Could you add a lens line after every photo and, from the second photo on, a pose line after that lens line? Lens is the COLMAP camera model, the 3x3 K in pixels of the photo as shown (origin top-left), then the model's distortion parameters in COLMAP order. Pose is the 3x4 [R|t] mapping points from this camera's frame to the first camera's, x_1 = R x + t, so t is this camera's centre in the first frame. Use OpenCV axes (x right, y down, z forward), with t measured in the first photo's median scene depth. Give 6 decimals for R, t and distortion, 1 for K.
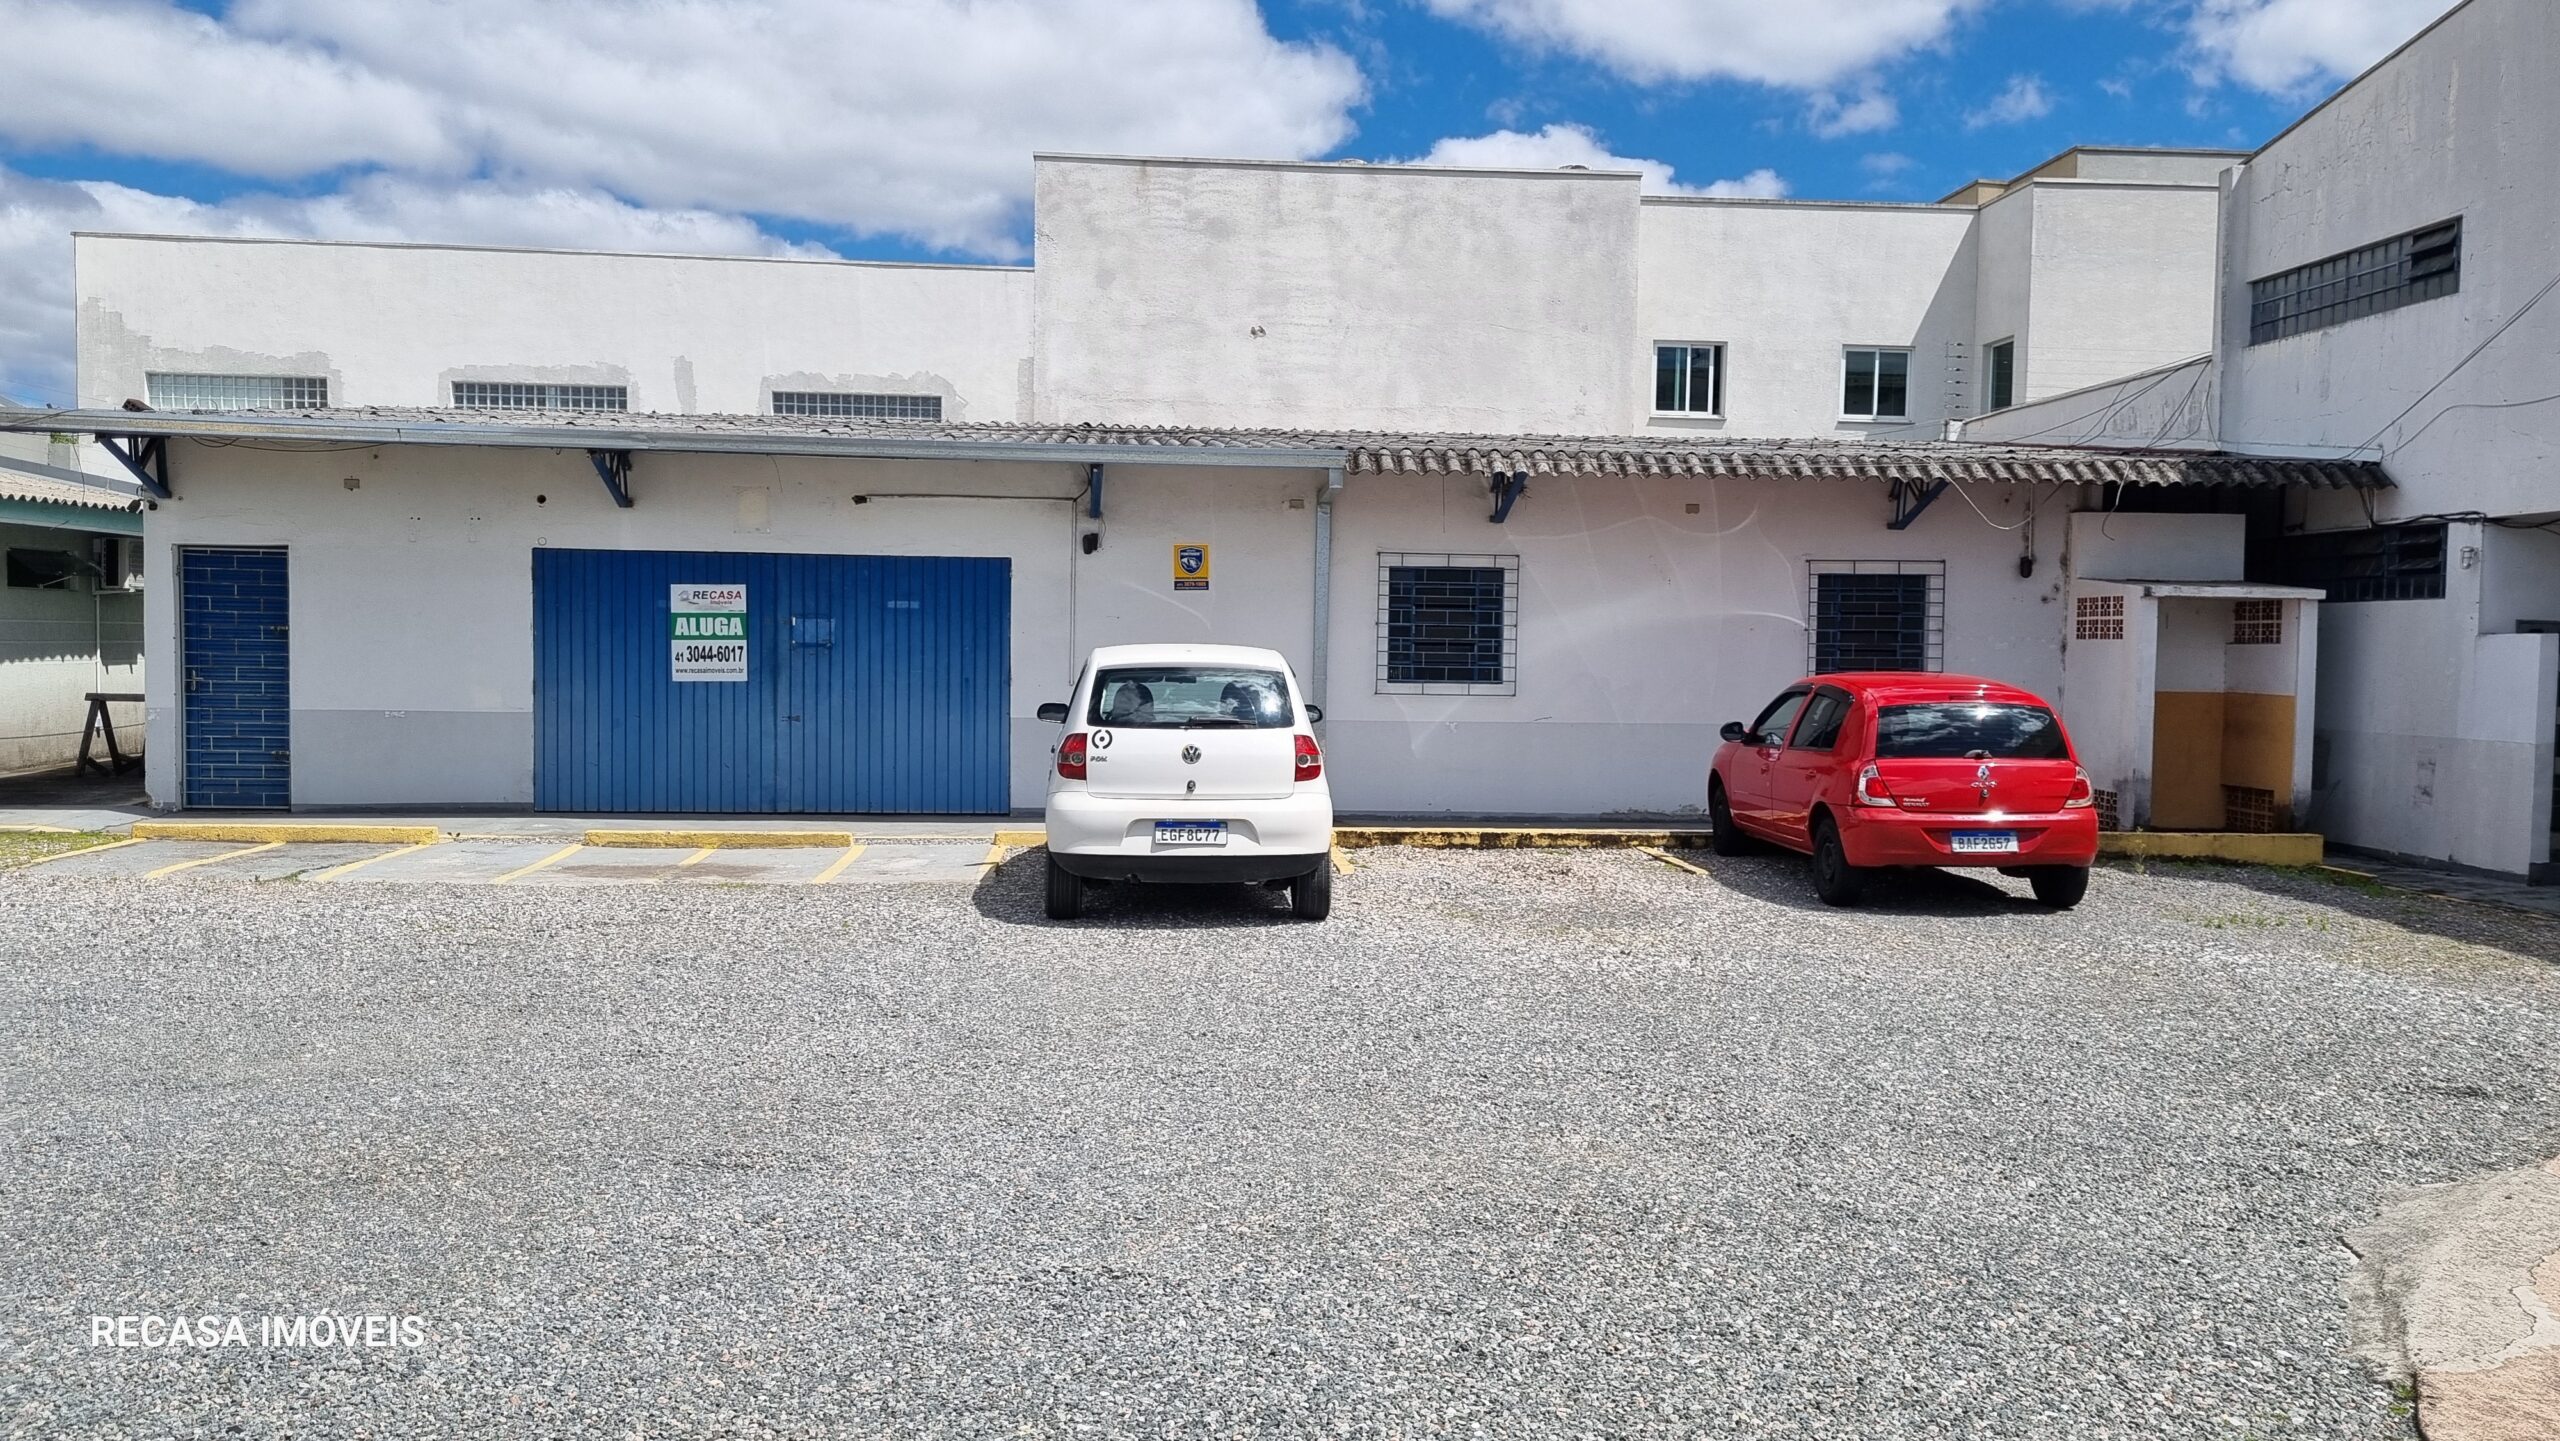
lens RADIAL K [[1972.4, 0, 1276.6], [0, 1972.4, 725.8], [0, 0, 1]] dist [0.038750, -0.012931]
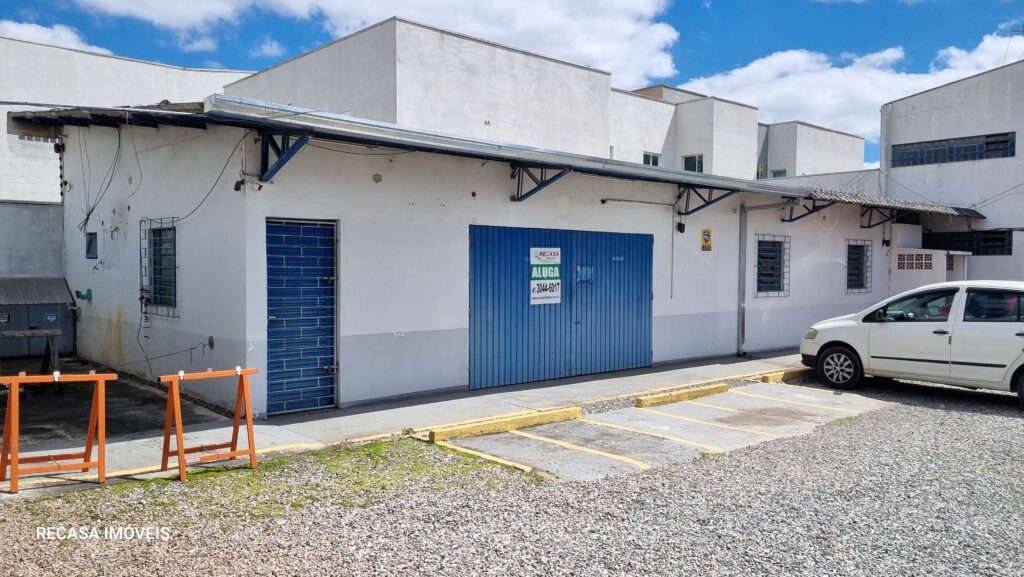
lens RADIAL K [[773.3, 0, 528.0], [0, 773.3, 305.9], [0, 0, 1]] dist [0.032058, -0.011690]
pose [[0.787079, -0.041769, 0.615436, -0.712399], [0.031279, 0.999124, 0.027806, -0.039825], [-0.616058, -0.002635, 0.787696, 0.476130]]
